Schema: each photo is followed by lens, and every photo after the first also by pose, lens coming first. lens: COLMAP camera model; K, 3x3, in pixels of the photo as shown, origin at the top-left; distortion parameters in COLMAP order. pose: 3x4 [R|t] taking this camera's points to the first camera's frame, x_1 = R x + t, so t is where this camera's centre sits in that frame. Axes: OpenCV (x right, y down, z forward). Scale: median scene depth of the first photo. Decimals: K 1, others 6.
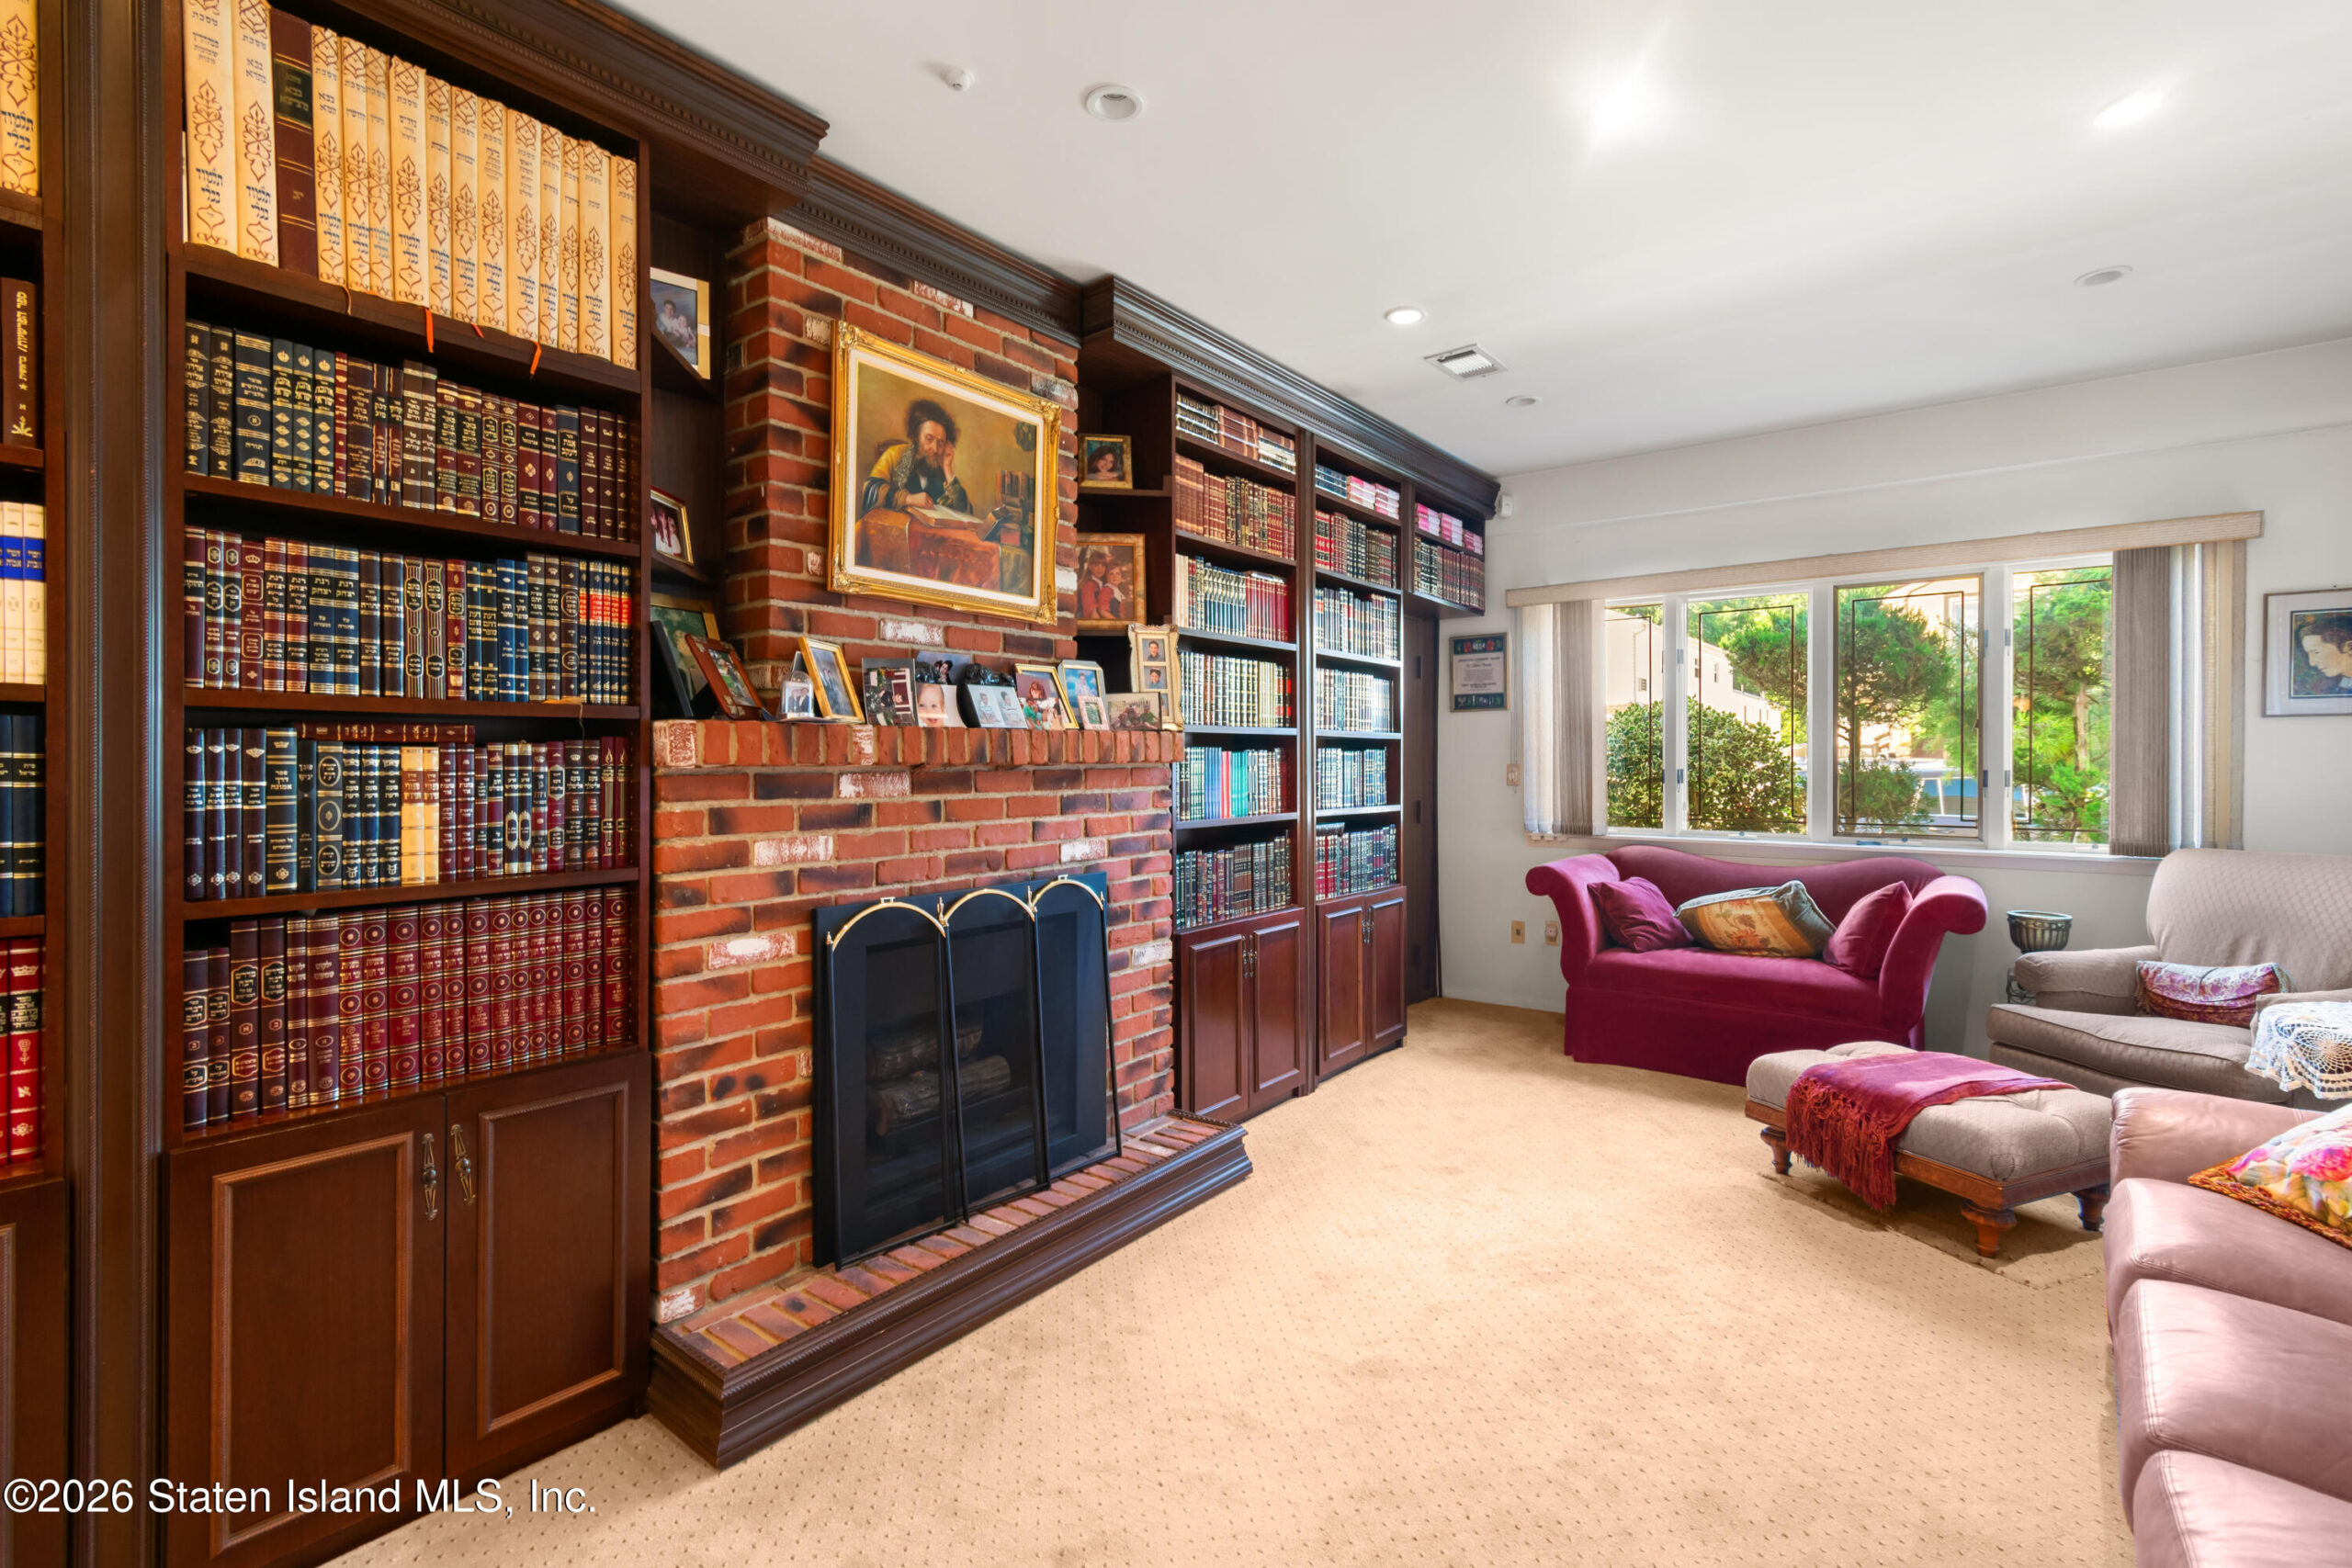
lens RADIAL K [[1055.3, 0, 1176.8], [0, 1055.3, 738.3], [0, 0, 1]] dist [0.002161, -0.000275]
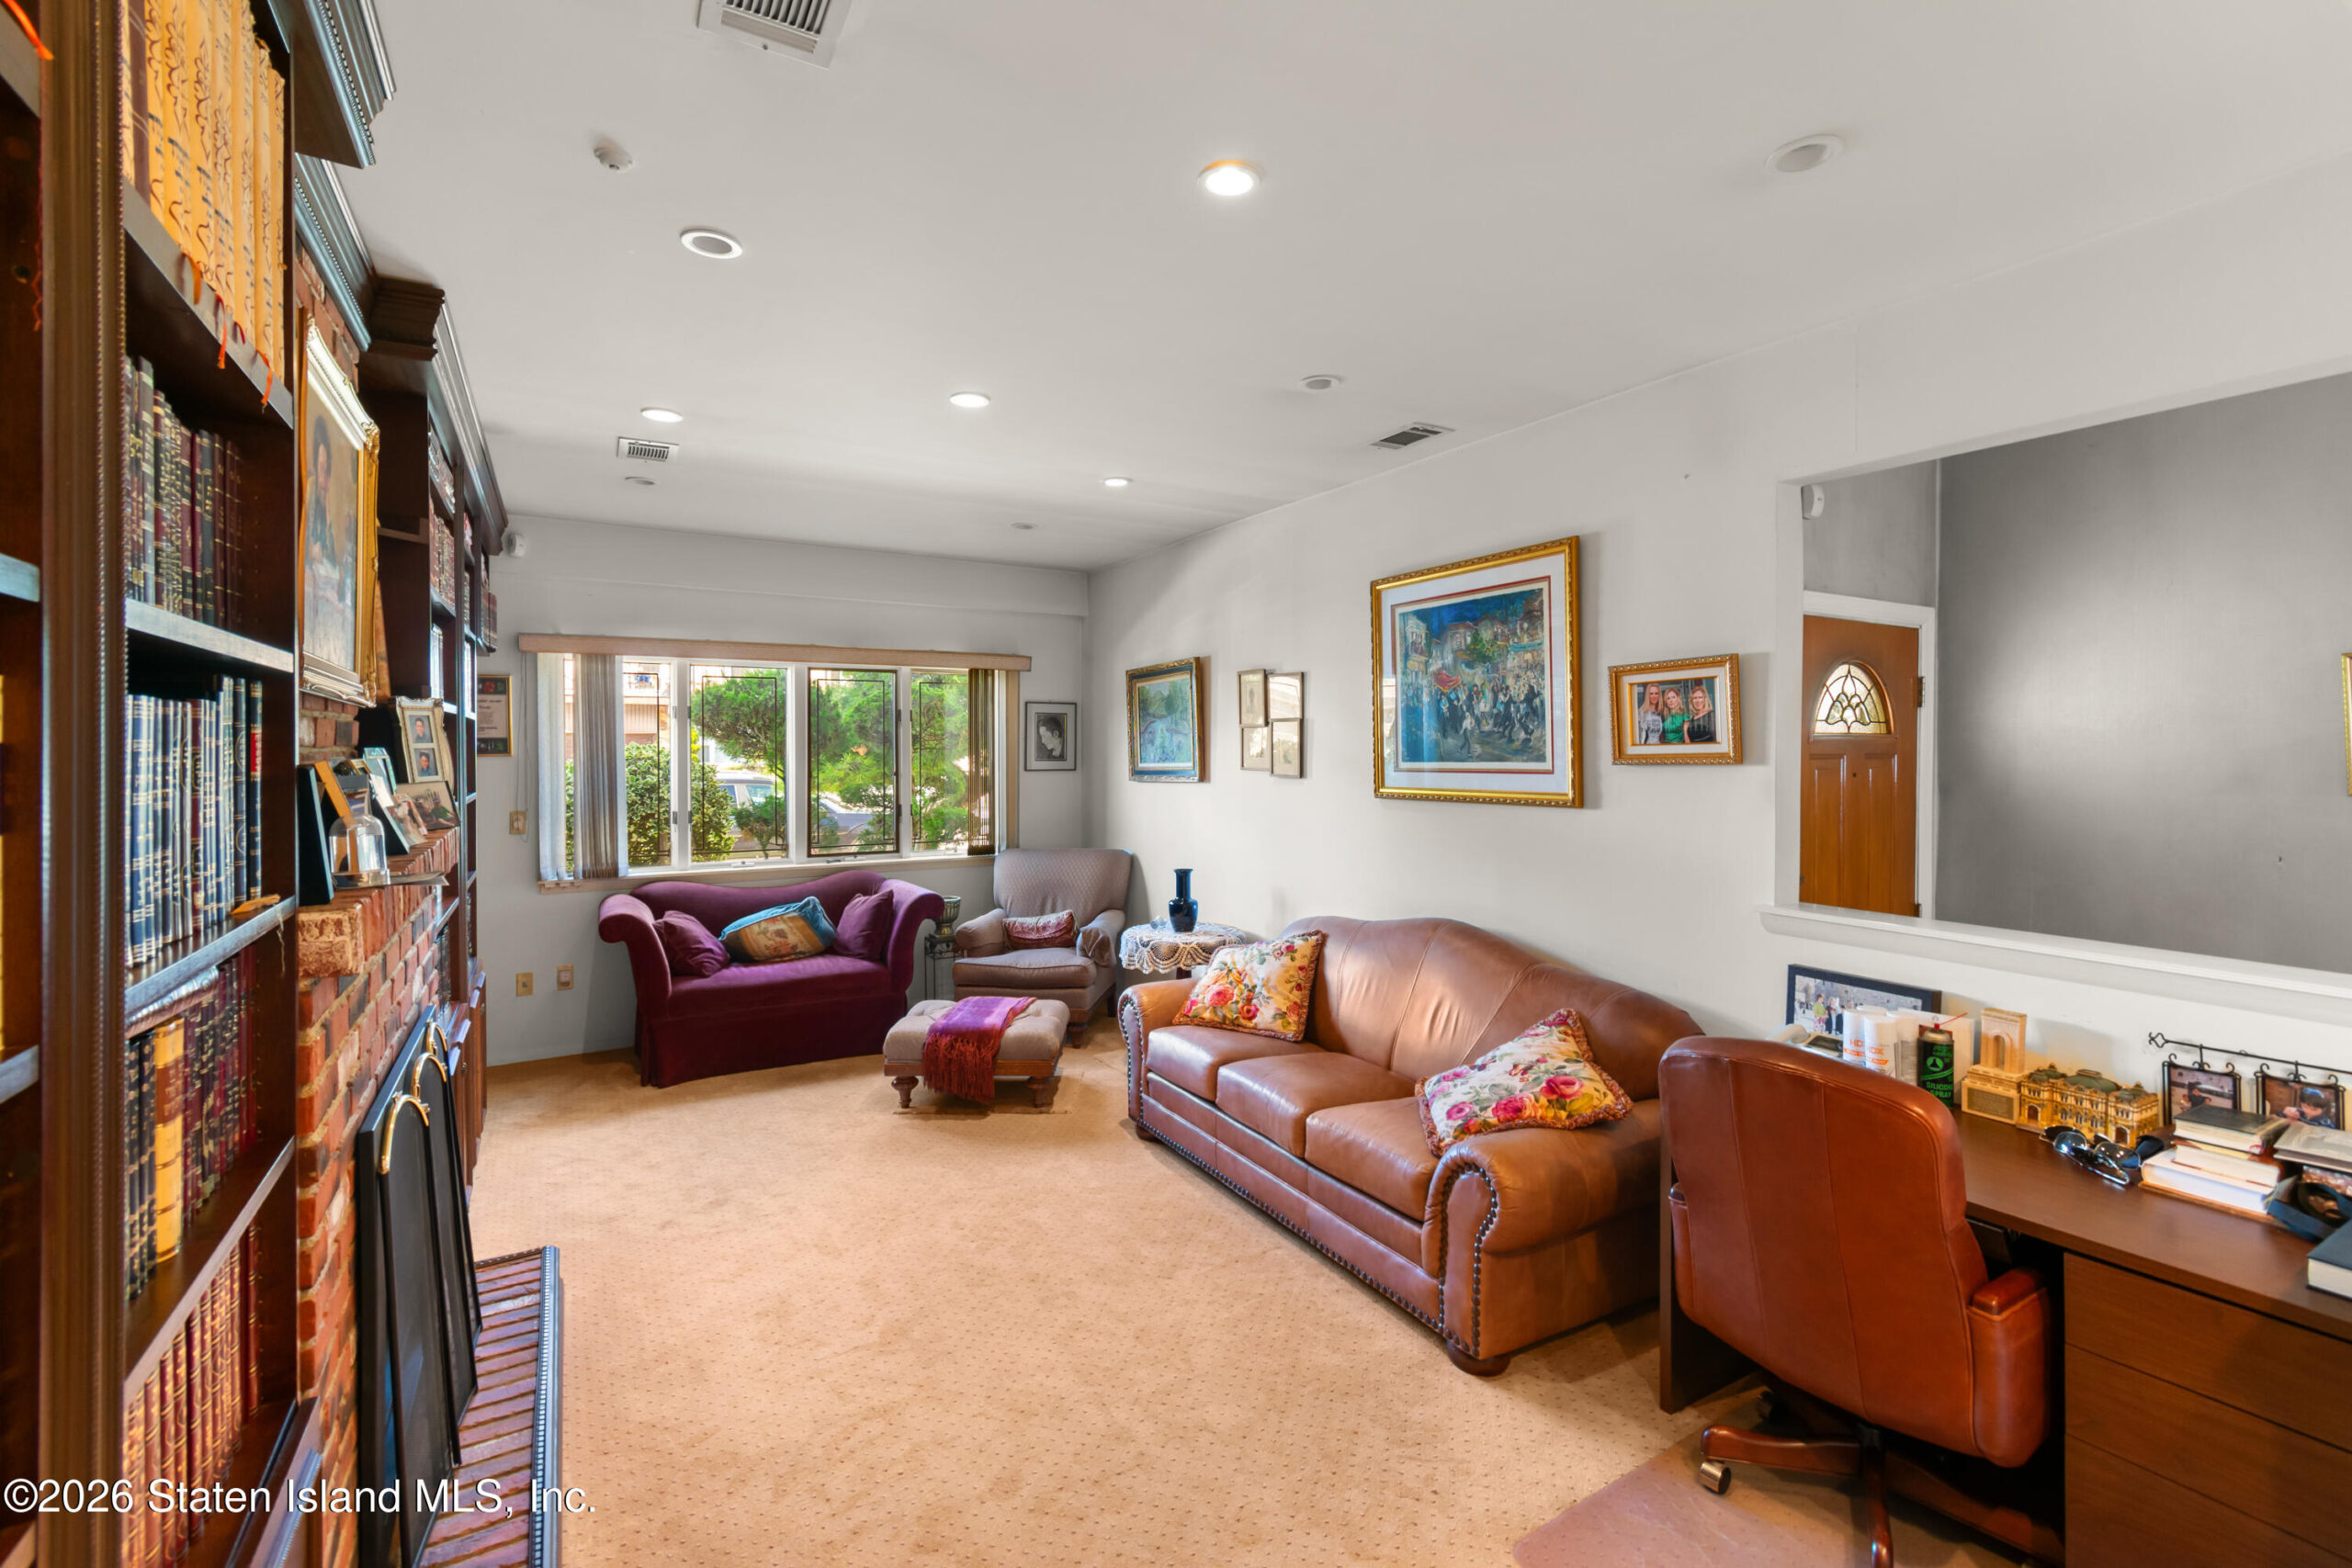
lens RADIAL K [[1055.3, 0, 1176.8], [0, 1055.3, 738.3], [0, 0, 1]] dist [0.002161, -0.000275]
pose [[0.345638, 0.005429, 0.938352, -0.559441], [-0.022434, 0.999745, 0.002479, -0.086095], [-0.938100, -0.021908, 0.345672, 0.150601]]
